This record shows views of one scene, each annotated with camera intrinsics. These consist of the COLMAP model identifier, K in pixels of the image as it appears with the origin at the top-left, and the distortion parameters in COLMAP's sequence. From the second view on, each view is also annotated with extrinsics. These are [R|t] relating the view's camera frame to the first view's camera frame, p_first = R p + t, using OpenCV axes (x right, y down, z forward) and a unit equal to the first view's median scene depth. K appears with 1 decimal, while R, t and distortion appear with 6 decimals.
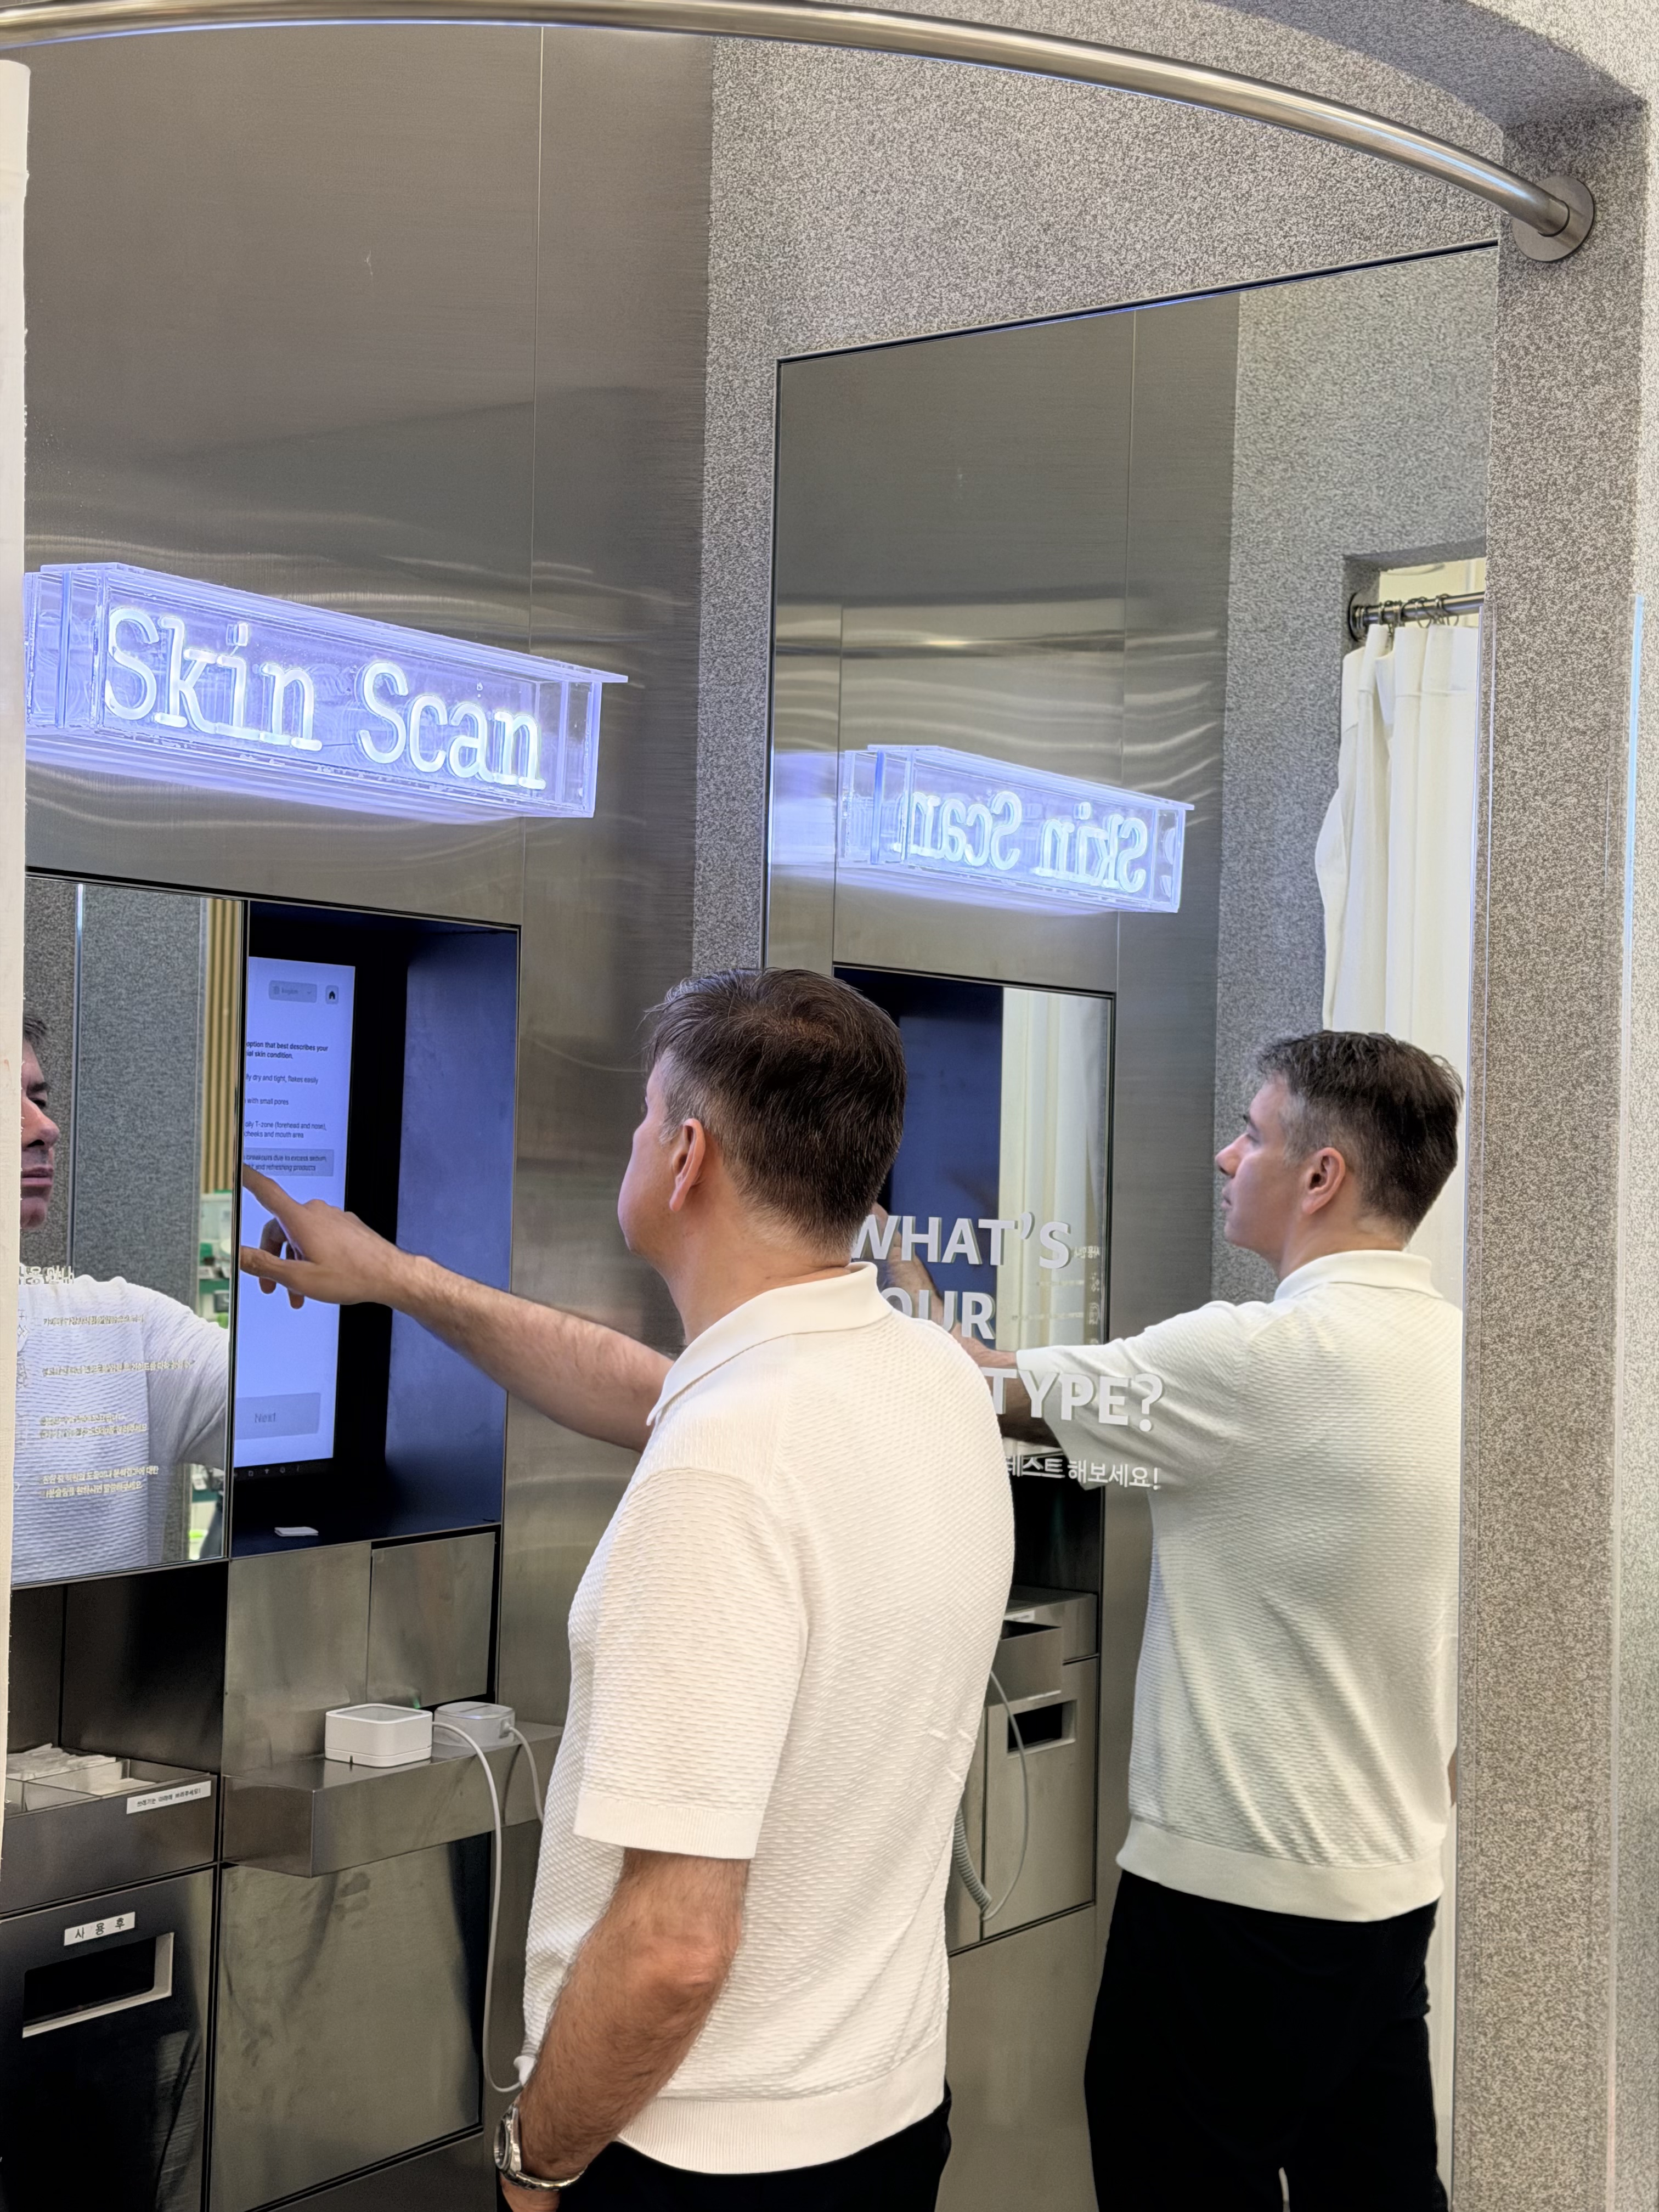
lens RADIAL K [[3128.5, 0, 829.5], [0, 3128.5, 1106.0], [0, 0, 1]] dist [0.241773, -0.529612]
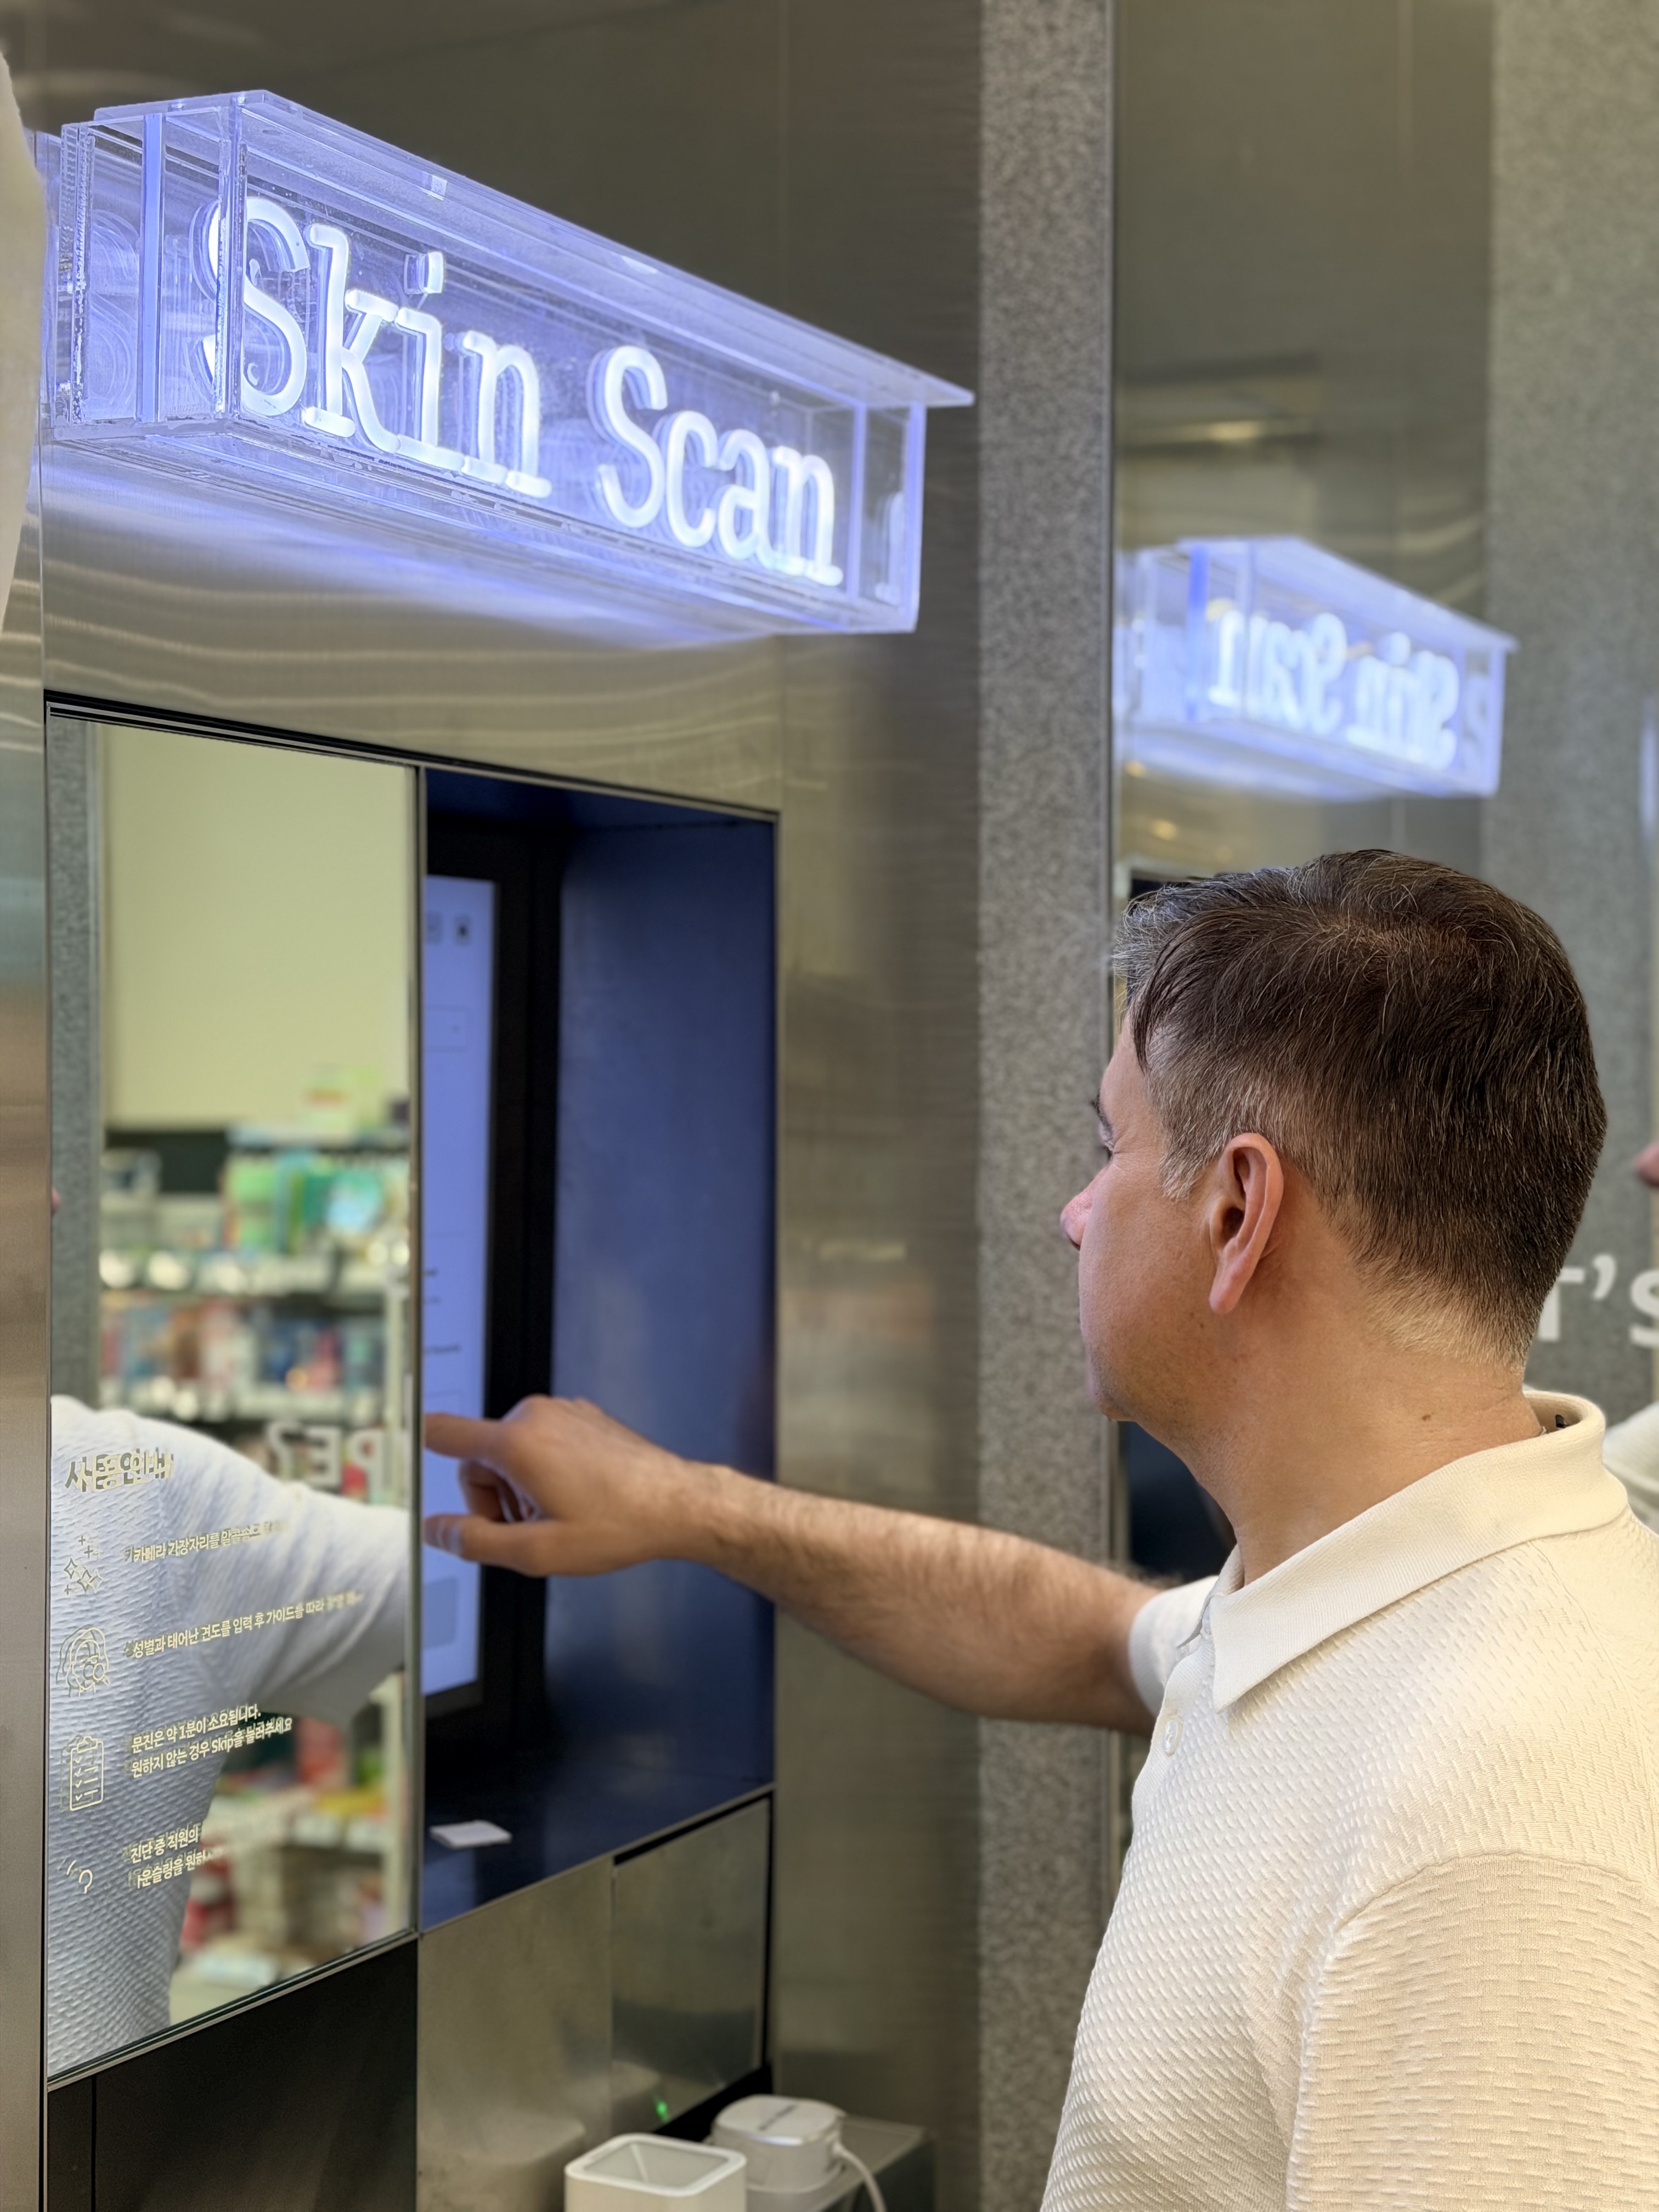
lens RADIAL K [[3124.1, 0, 887.2], [0, 3124.1, 1097.4], [0, 0, 1]] dist [0.236589, -0.509432]
pose [[0.990543, -0.024790, 0.134946, -0.173836], [0.021588, 0.999451, 0.025137, -0.017863], [-0.135495, -0.021986, 0.990534, 0.415841]]
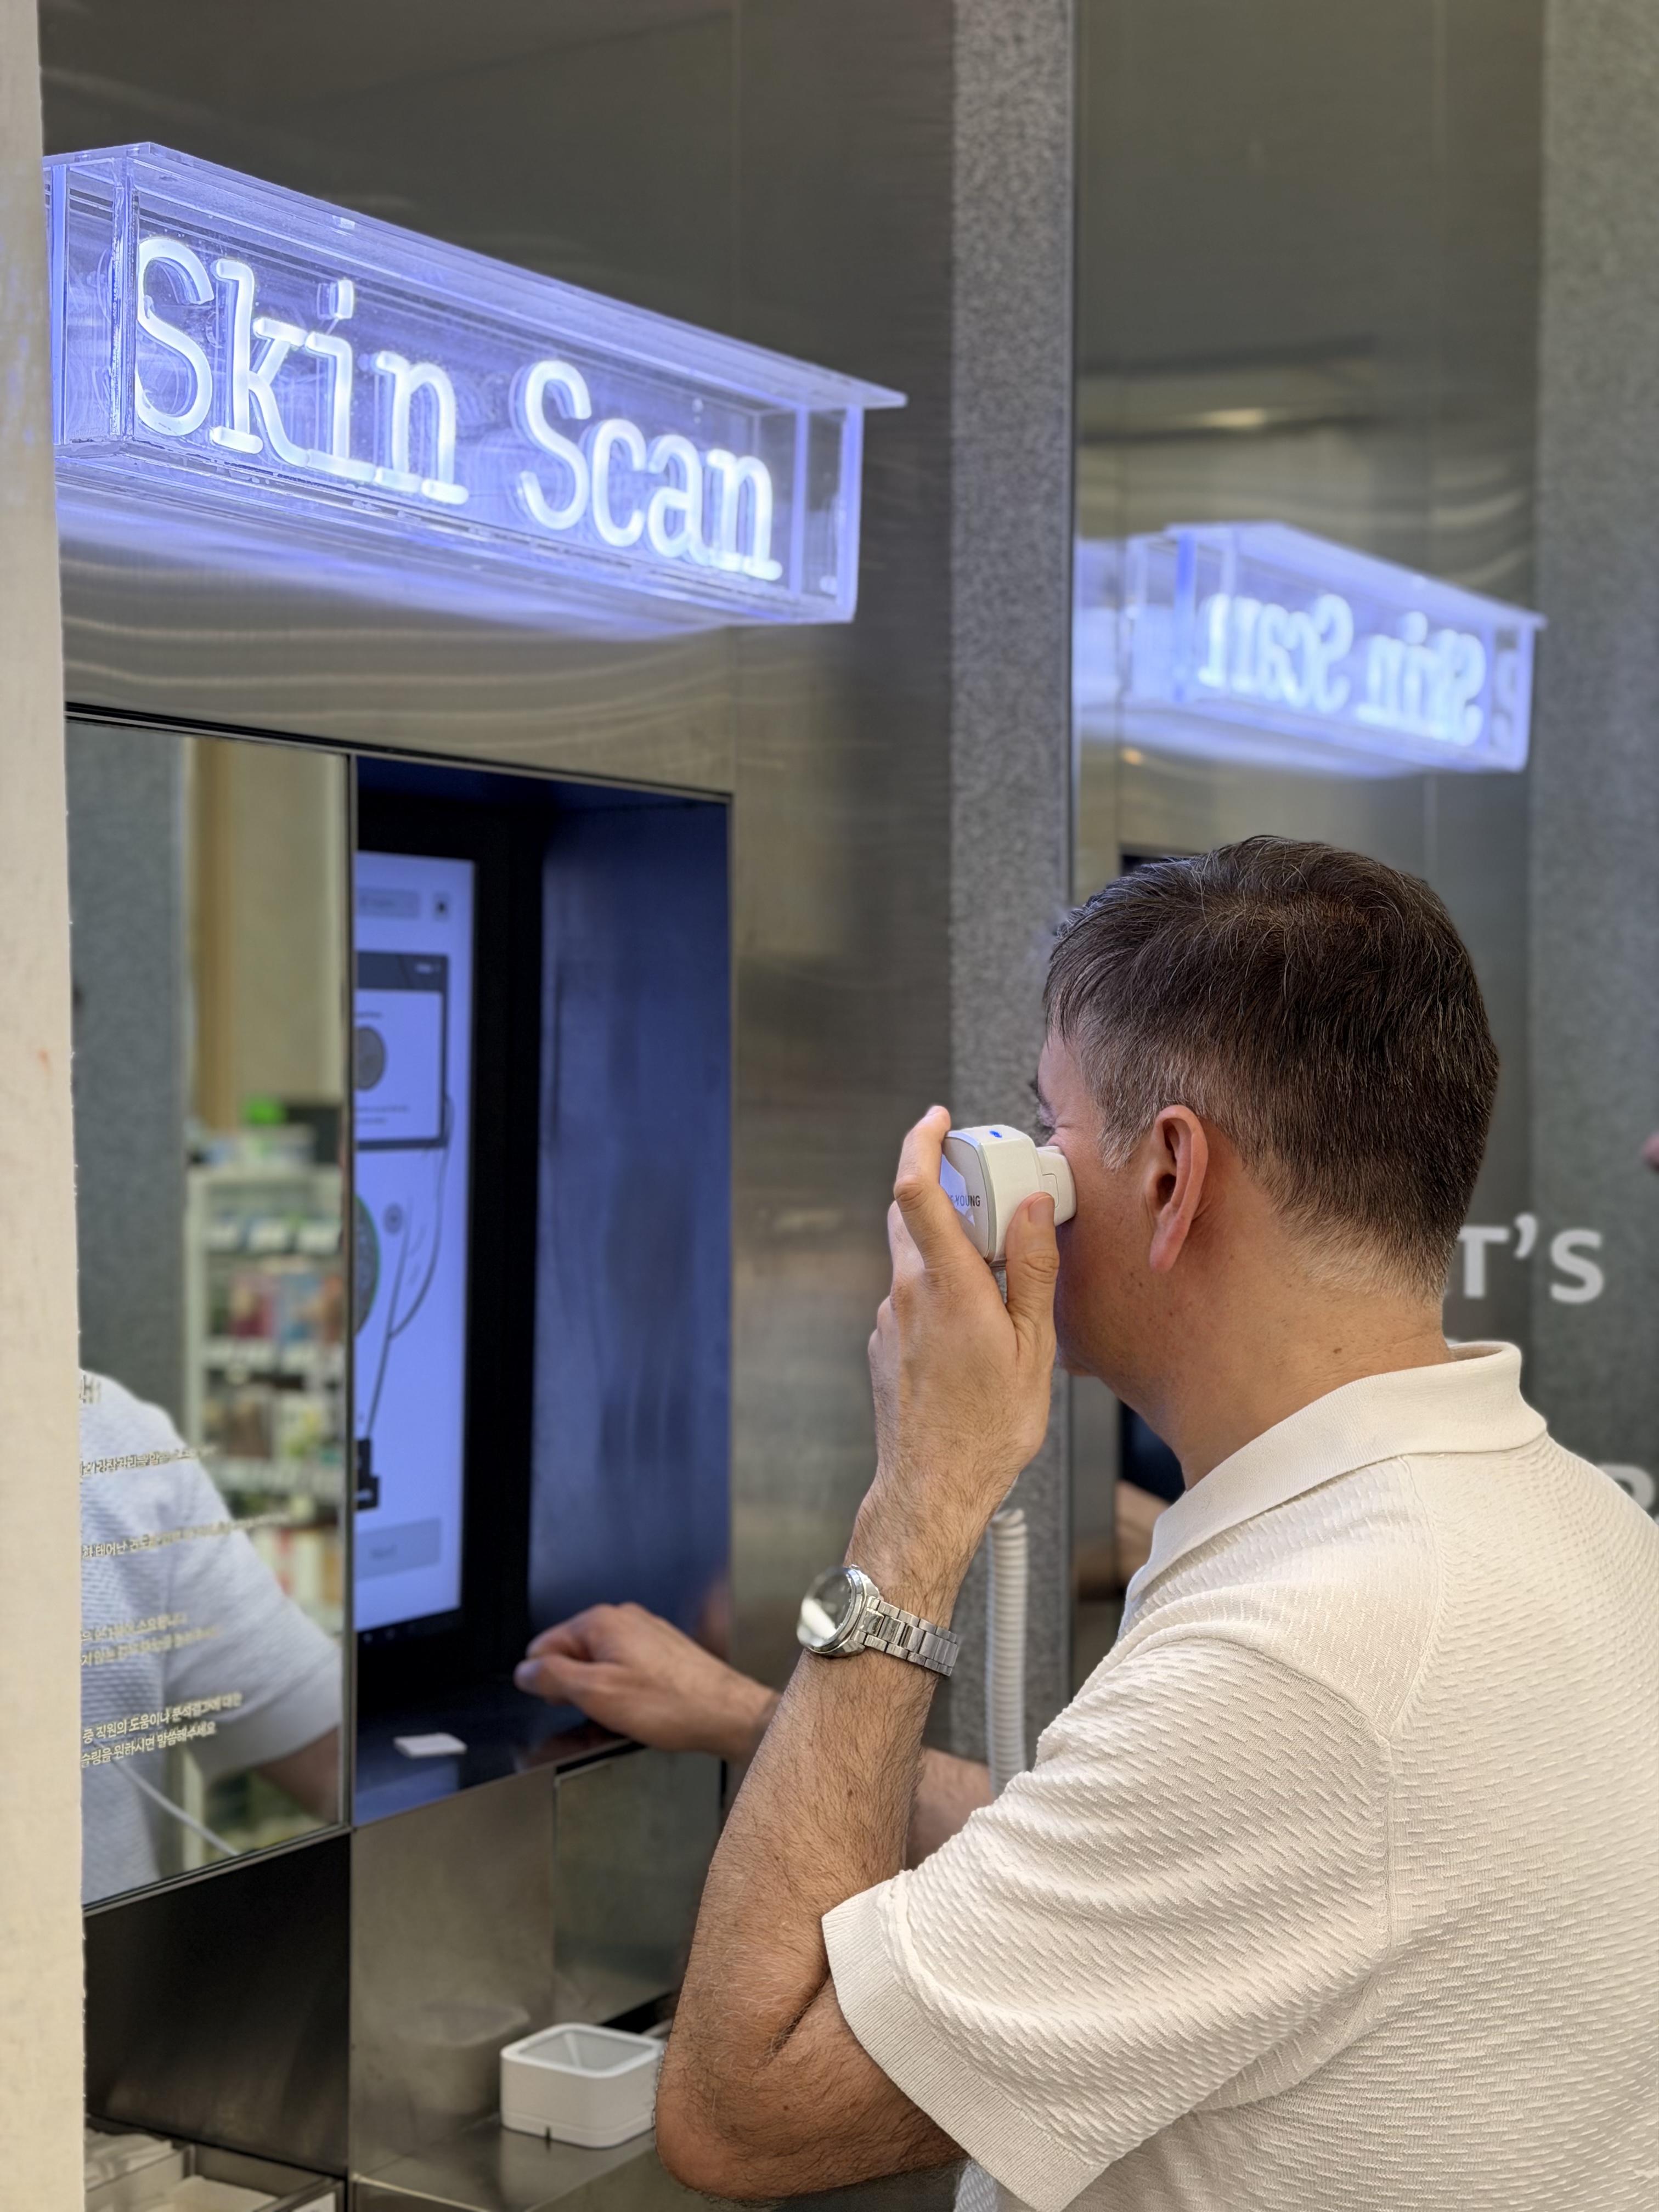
lens RADIAL K [[3128.5, 0, 829.5], [0, 3128.5, 1106.0], [0, 0, 1]] dist [0.241773, -0.529612]
pose [[0.998720, -0.024613, 0.044180, -0.116807], [0.023211, 0.999219, 0.031972, -0.014079], [-0.044932, -0.030906, 0.998512, 0.371147]]
